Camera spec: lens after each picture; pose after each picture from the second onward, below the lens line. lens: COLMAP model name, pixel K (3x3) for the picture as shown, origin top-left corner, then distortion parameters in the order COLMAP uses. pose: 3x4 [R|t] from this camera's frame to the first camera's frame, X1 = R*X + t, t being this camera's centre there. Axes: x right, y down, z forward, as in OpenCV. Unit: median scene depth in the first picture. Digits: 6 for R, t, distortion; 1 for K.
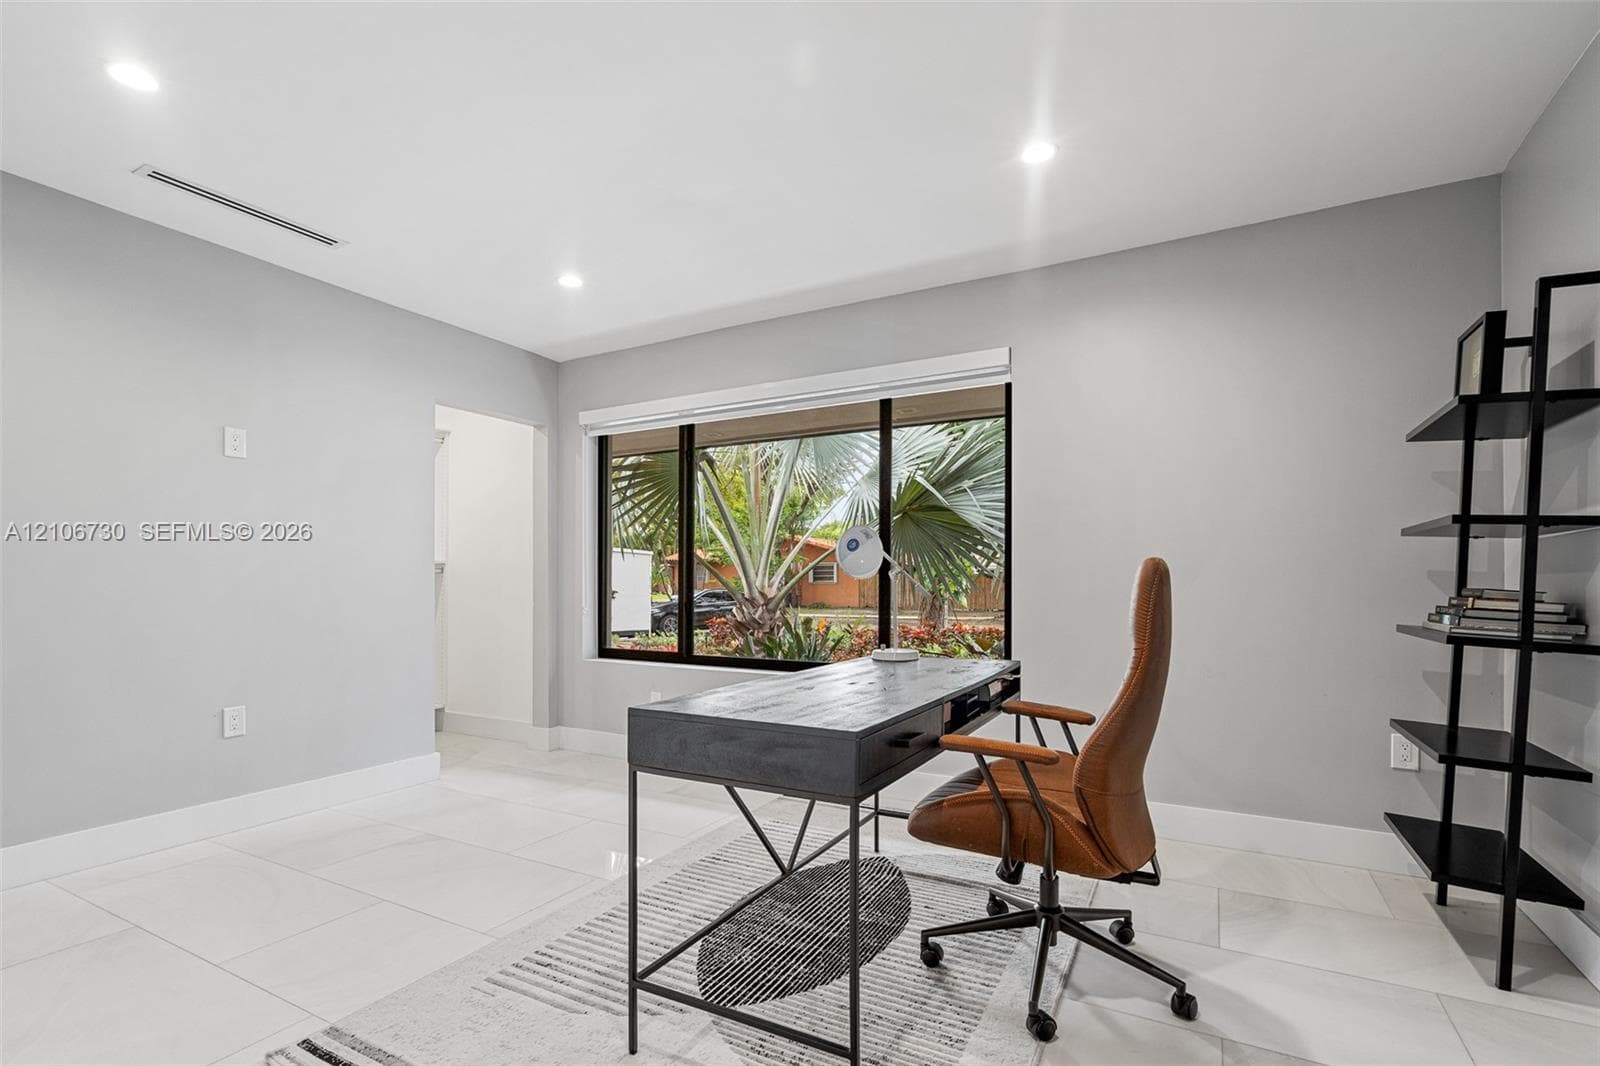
lens RADIAL K [[732.2, 0, 840.7], [0, 732.2, 576.0], [0, 0, 1]] dist [-0.004165, -0.000998]
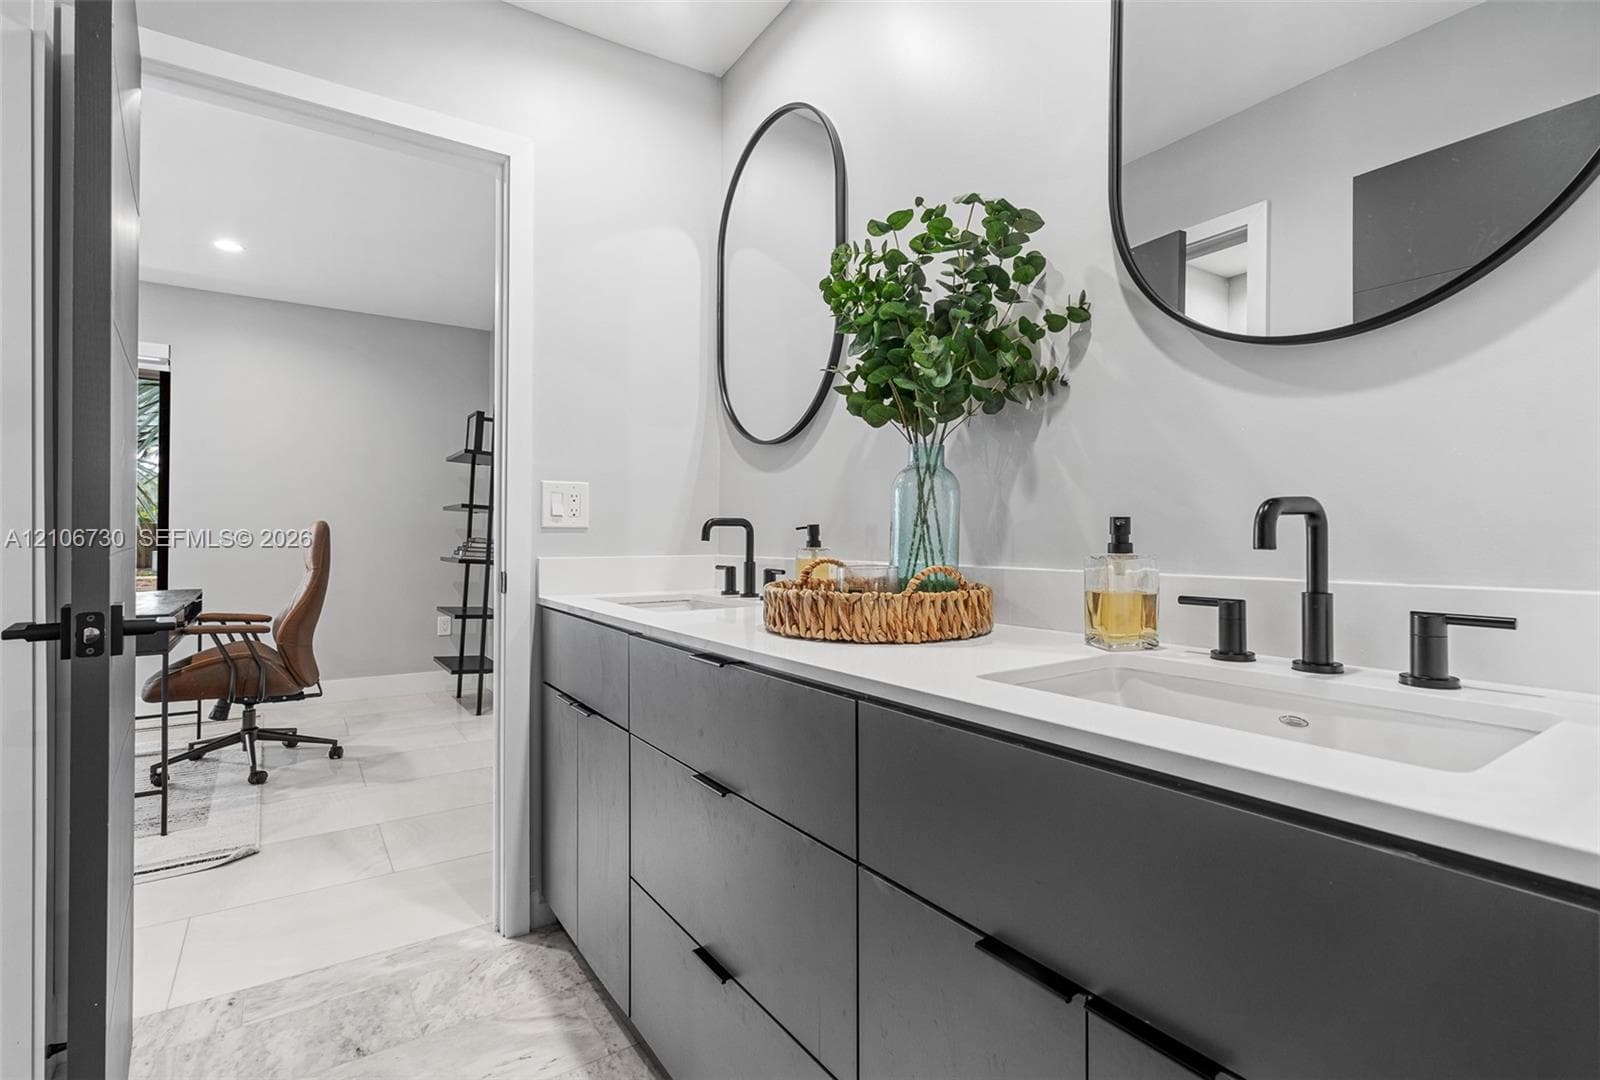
lens RADIAL K [[738.1, 0, 785.0], [0, 738.1, 536.9], [0, 0, 1]] dist [0.001978, 0.000030]
pose [[0.483216, 0.001081, 0.875501, -0.600948], [-0.012719, 0.999902, 0.005786, -0.009310], [-0.875409, -0.013931, 0.483182, -0.878860]]
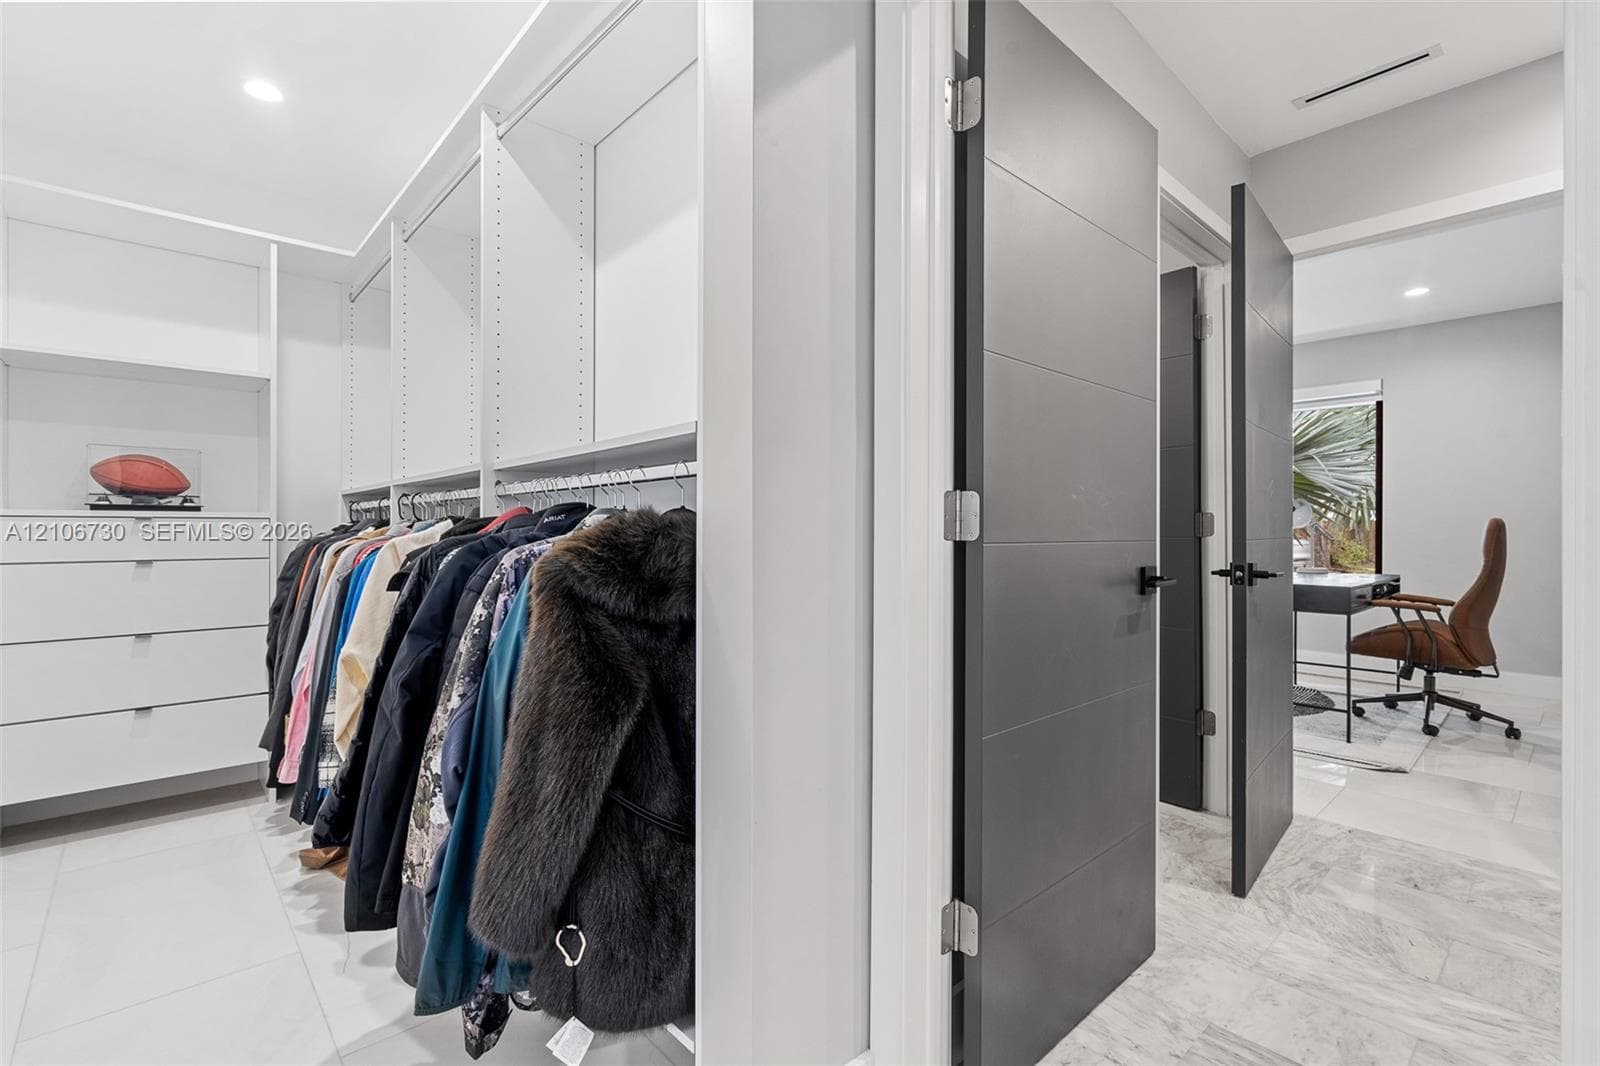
lens RADIAL K [[732.2, 0, 808.2], [0, 732.2, 528.5], [0, 0, 1]] dist [-0.004165, -0.000998]
pose [[0.937755, -0.000527, -0.347298, -0.619665], [0.003534, 0.999962, 0.008023, -0.016681], [0.347281, -0.008751, 0.937720, -1.467954]]
